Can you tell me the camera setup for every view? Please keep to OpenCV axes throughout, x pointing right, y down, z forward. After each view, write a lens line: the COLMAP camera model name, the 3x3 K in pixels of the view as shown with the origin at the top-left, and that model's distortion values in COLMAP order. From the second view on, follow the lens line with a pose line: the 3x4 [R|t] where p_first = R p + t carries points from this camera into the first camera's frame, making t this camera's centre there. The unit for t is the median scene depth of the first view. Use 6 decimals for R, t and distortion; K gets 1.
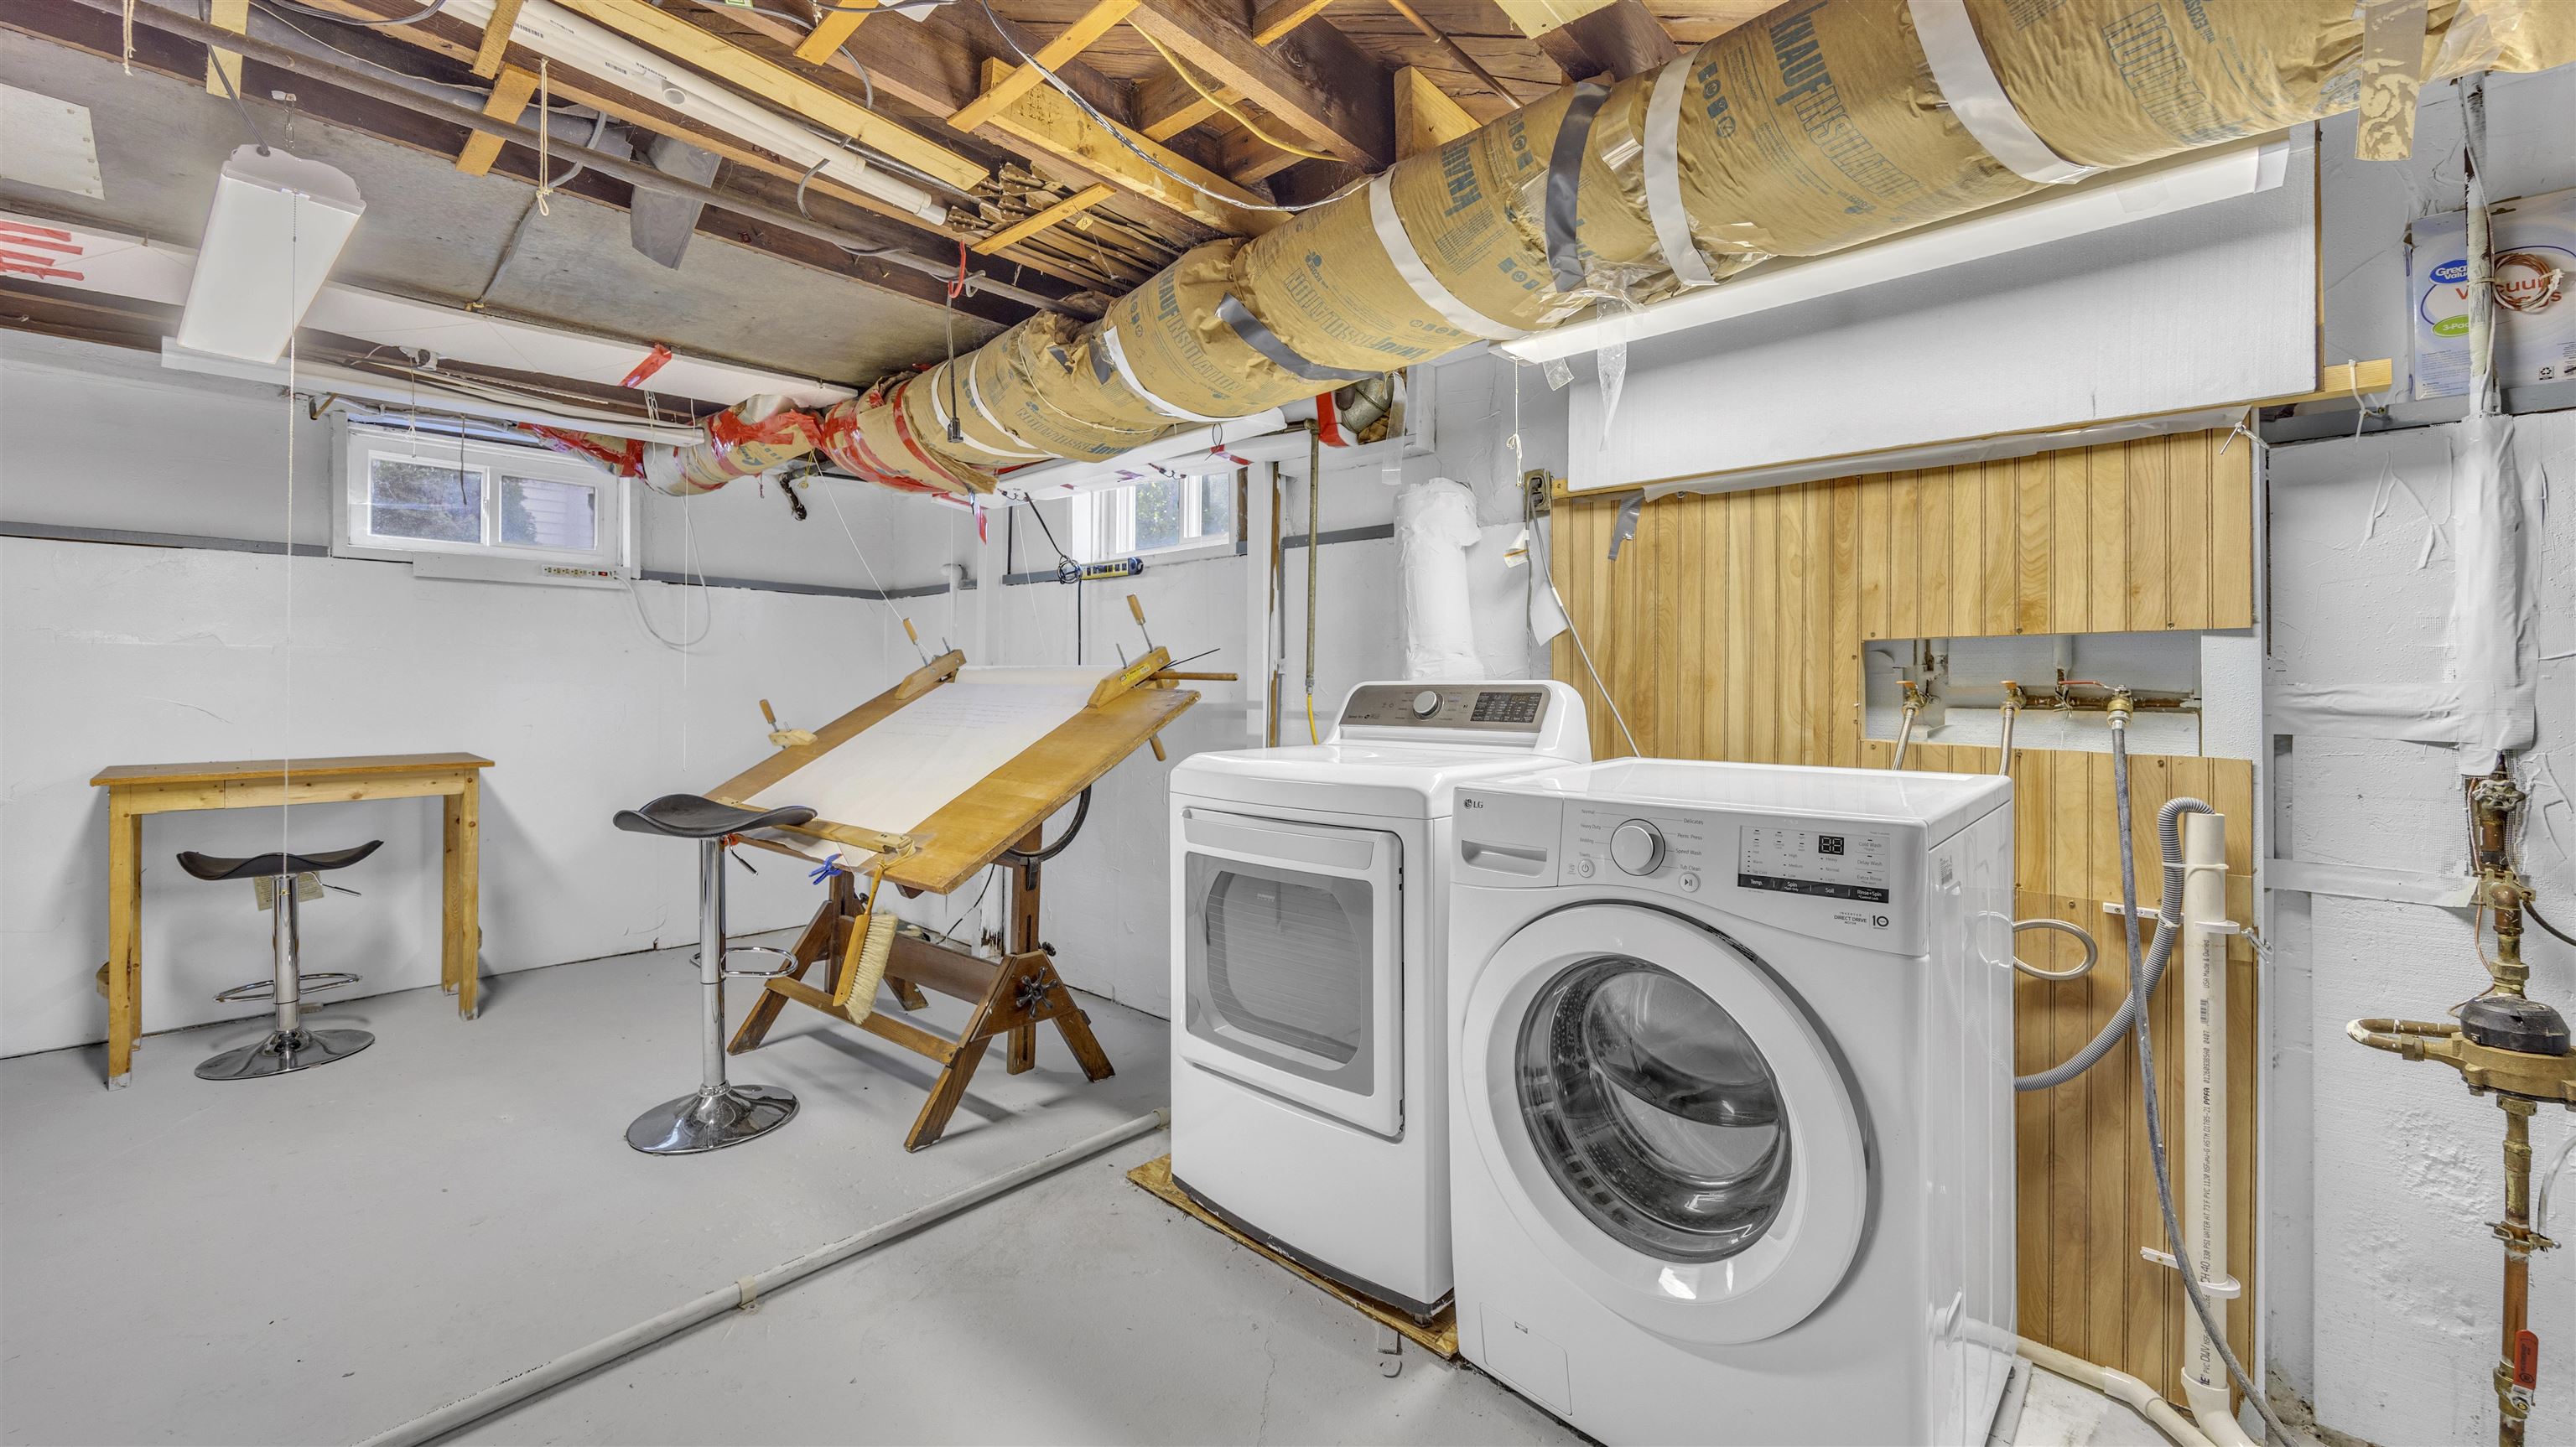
lens RADIAL K [[987.5, 0, 1281.0], [0, 987.5, 691.0], [0, 0, 1]] dist [-0.002555, -0.000007]
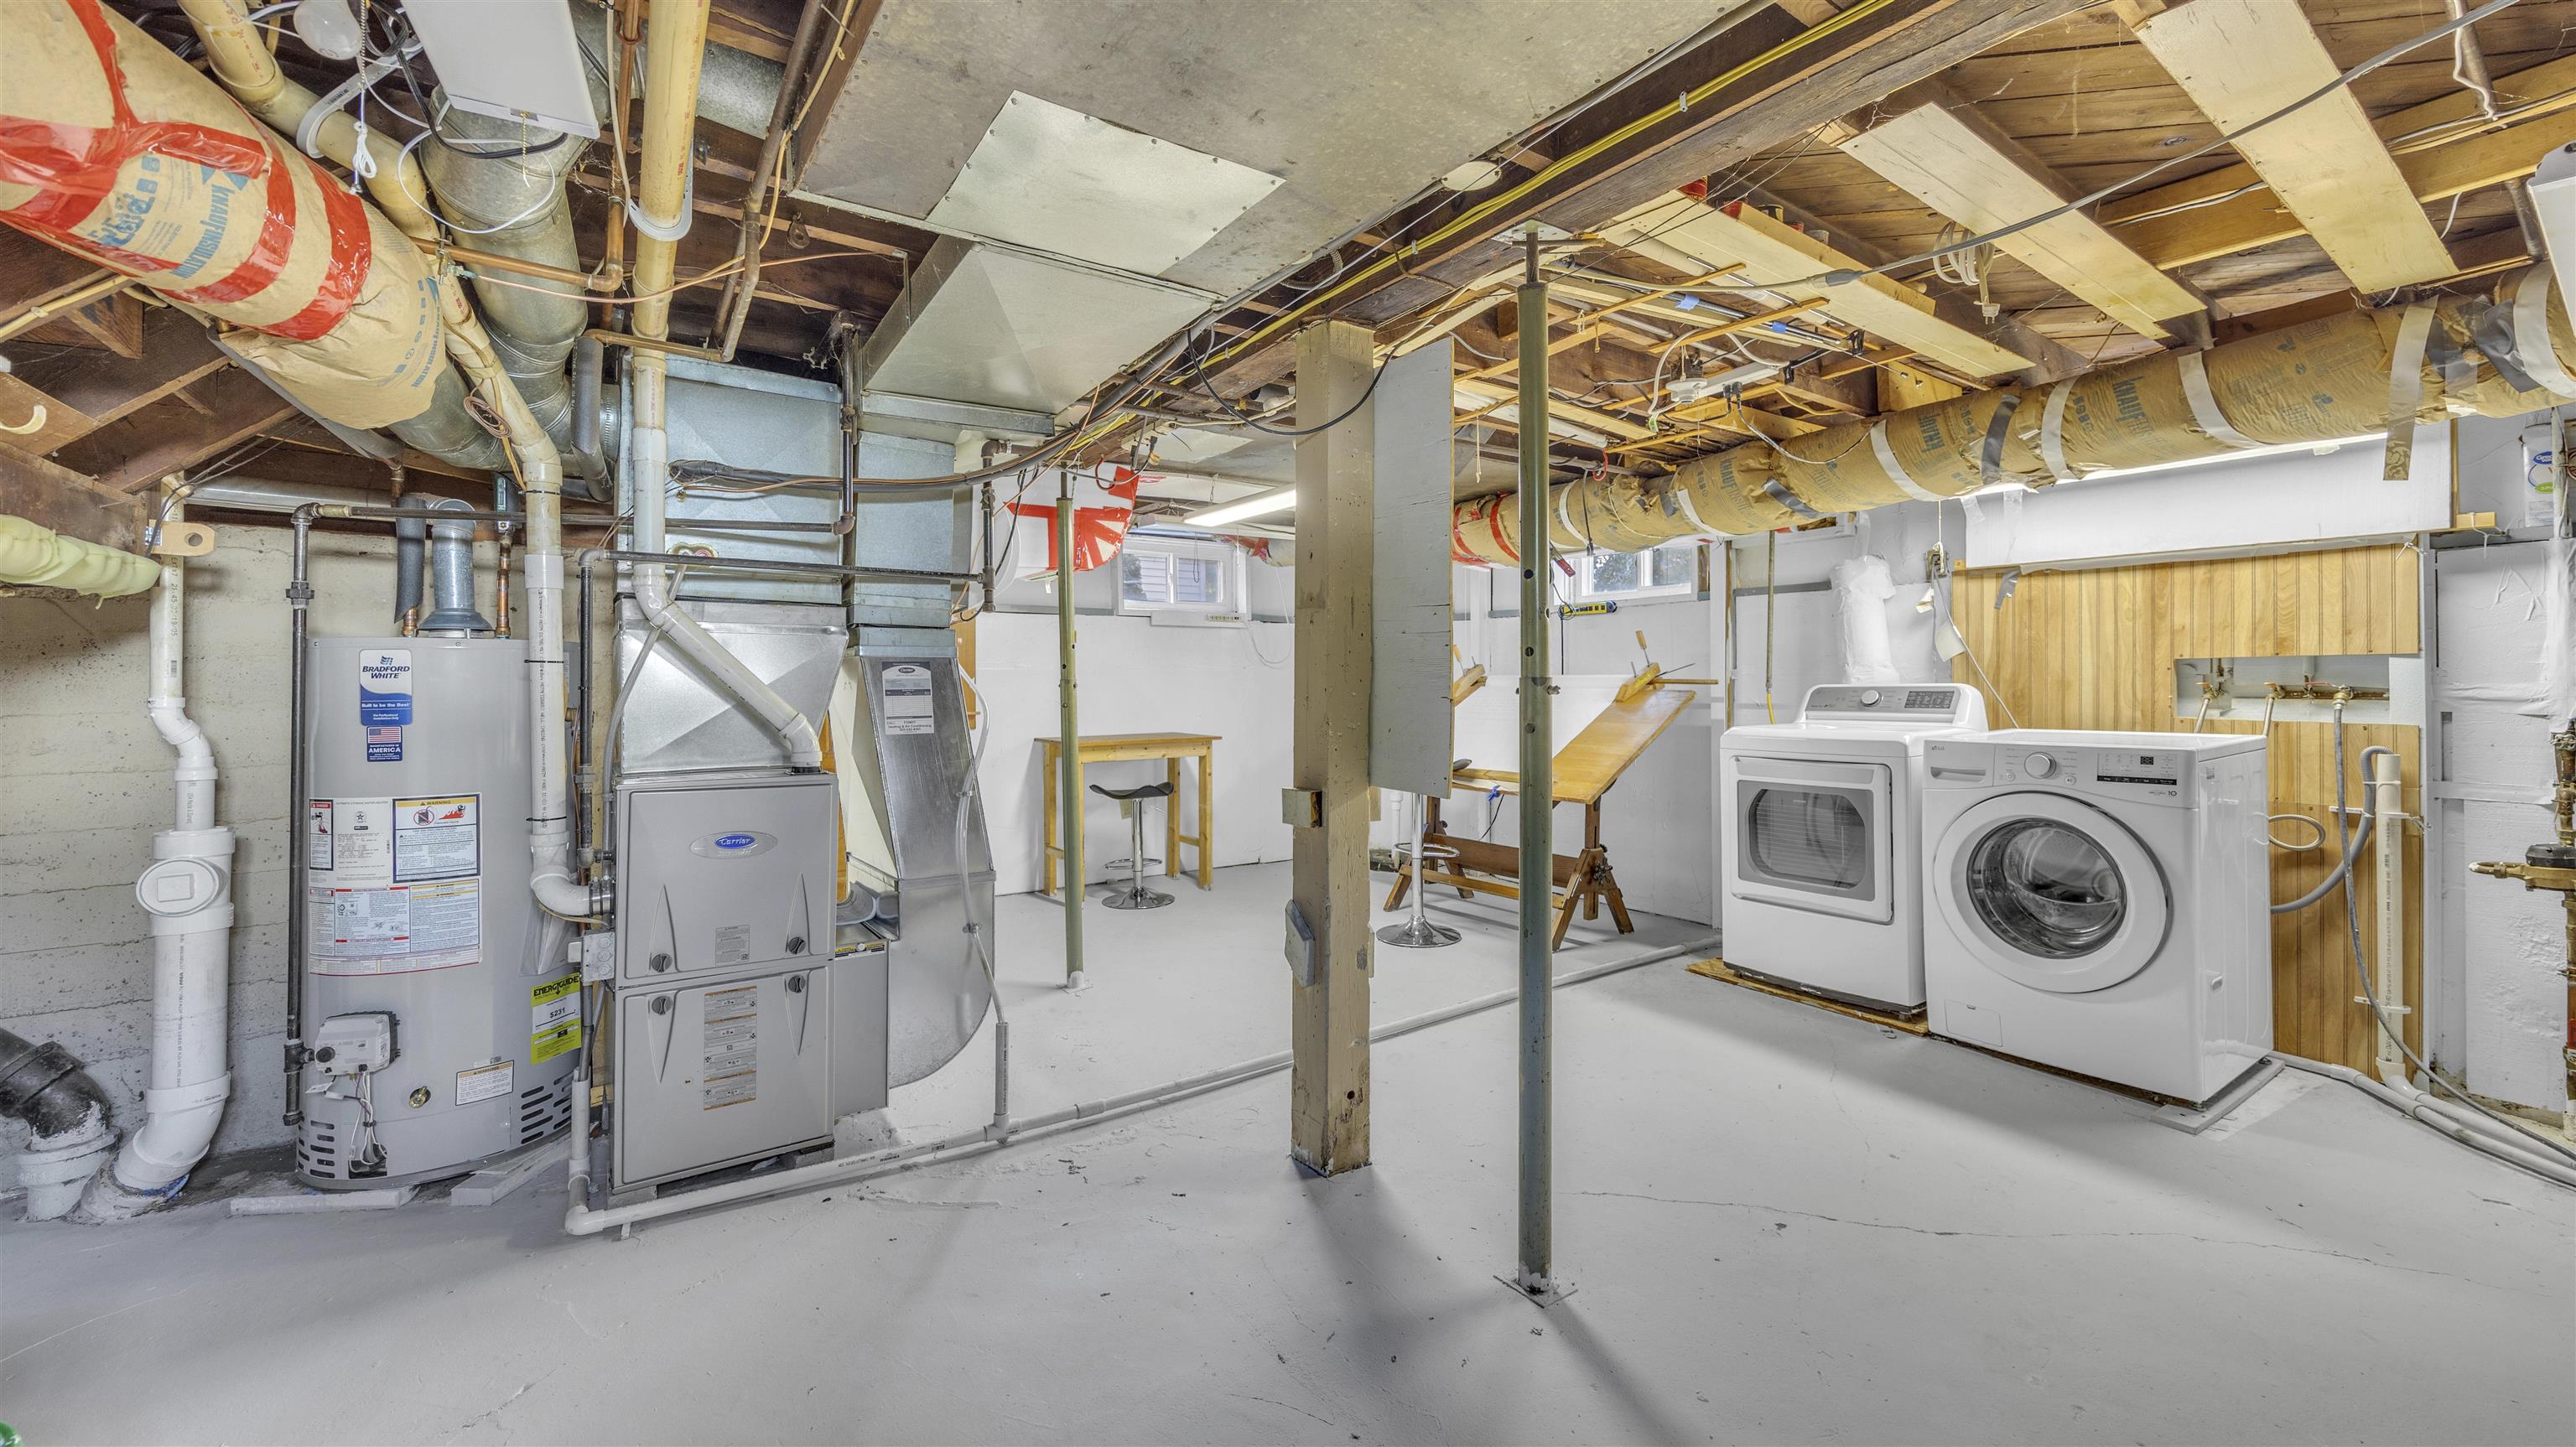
lens RADIAL K [[987.5, 0, 1281.0], [0, 987.5, 691.0], [0, 0, 1]] dist [-0.002555, -0.000007]
pose [[0.973212, -0.007687, -0.229781, -0.595996], [0.008319, 0.999964, 0.001783, -0.013519], [0.229759, -0.003647, 0.973241, -1.155331]]
